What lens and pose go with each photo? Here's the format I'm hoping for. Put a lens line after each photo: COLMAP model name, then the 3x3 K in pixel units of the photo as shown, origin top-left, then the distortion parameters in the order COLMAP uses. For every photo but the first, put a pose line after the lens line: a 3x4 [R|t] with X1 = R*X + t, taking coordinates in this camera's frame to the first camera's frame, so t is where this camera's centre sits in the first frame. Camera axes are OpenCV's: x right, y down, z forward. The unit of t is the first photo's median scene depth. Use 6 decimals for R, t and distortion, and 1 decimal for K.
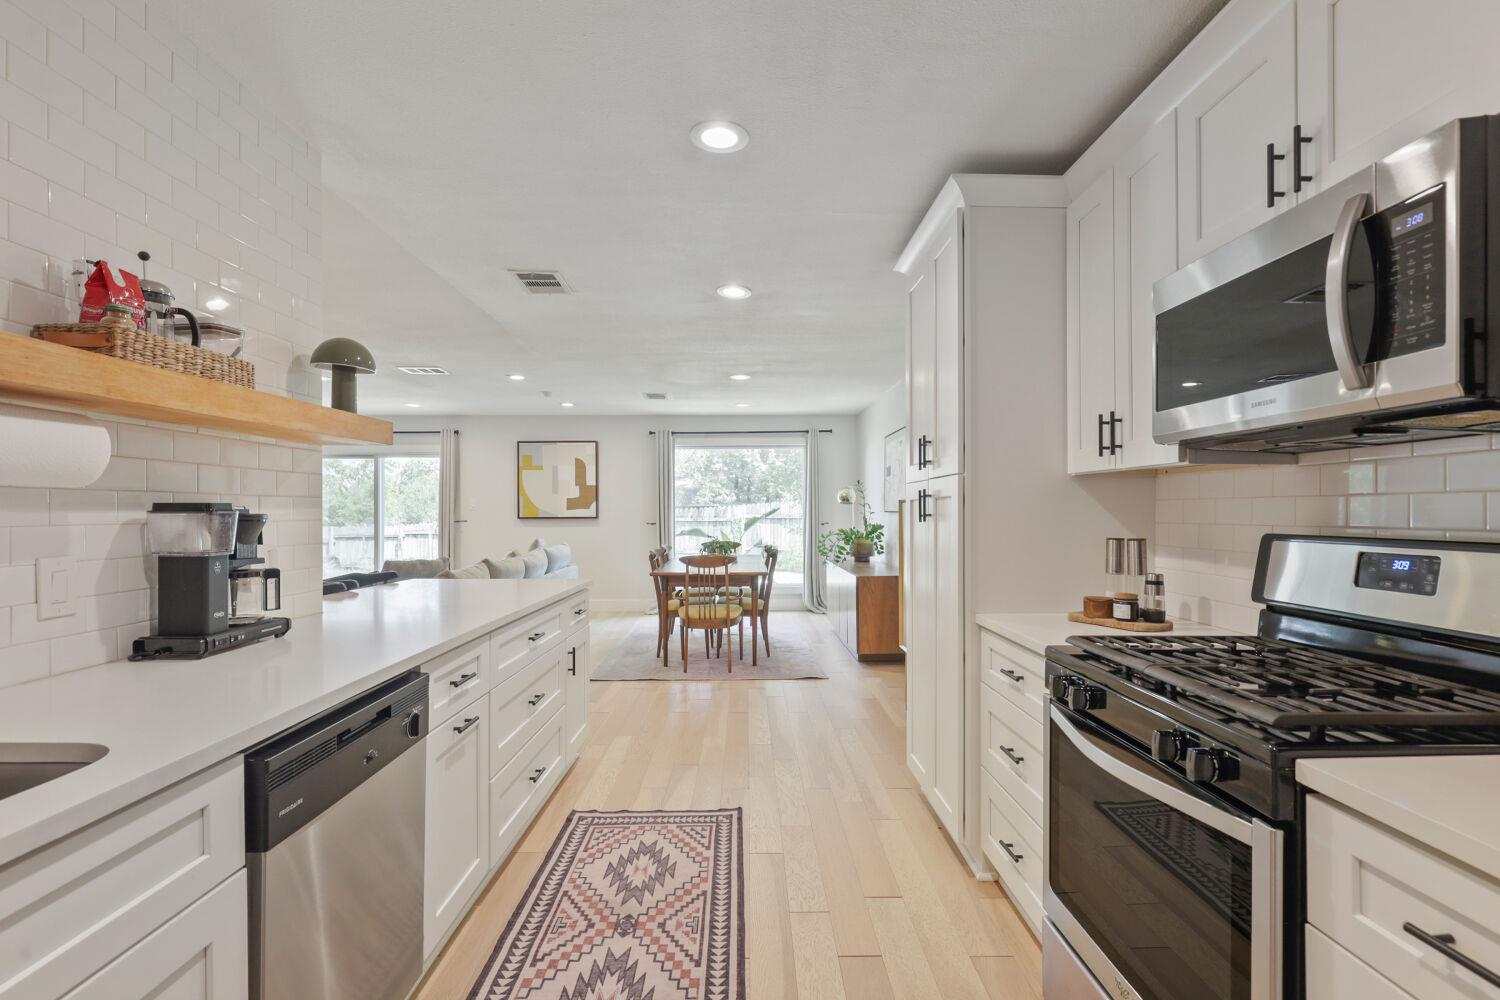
lens RADIAL K [[739.5, 0, 756.6], [0, 739.5, 510.8], [0, 0, 1]] dist [-0.022076, 0.005792]
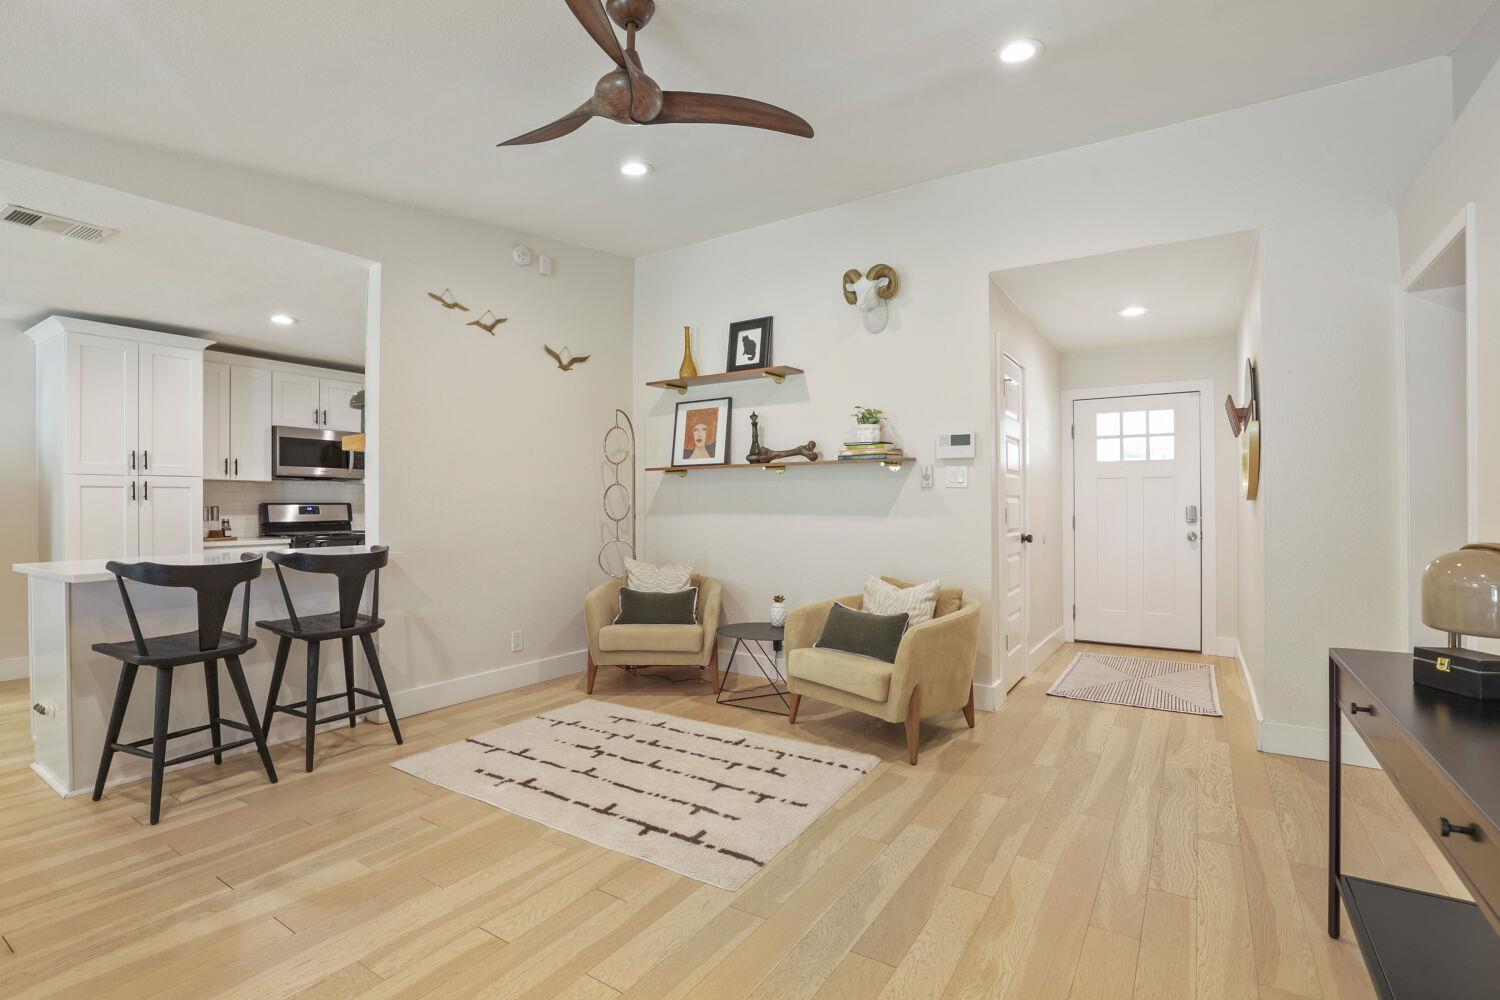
lens RADIAL K [[701.9, 0, 715.1], [0, 701.9, 534.1], [0, 0, 1]] dist [-0.029227, 0.007879]
pose [[-0.821248, -0.017434, 0.570306, -1.693306], [0.006254, 0.999198, 0.039550, 0.037018], [-0.570538, 0.036047, -0.820480, 1.506128]]
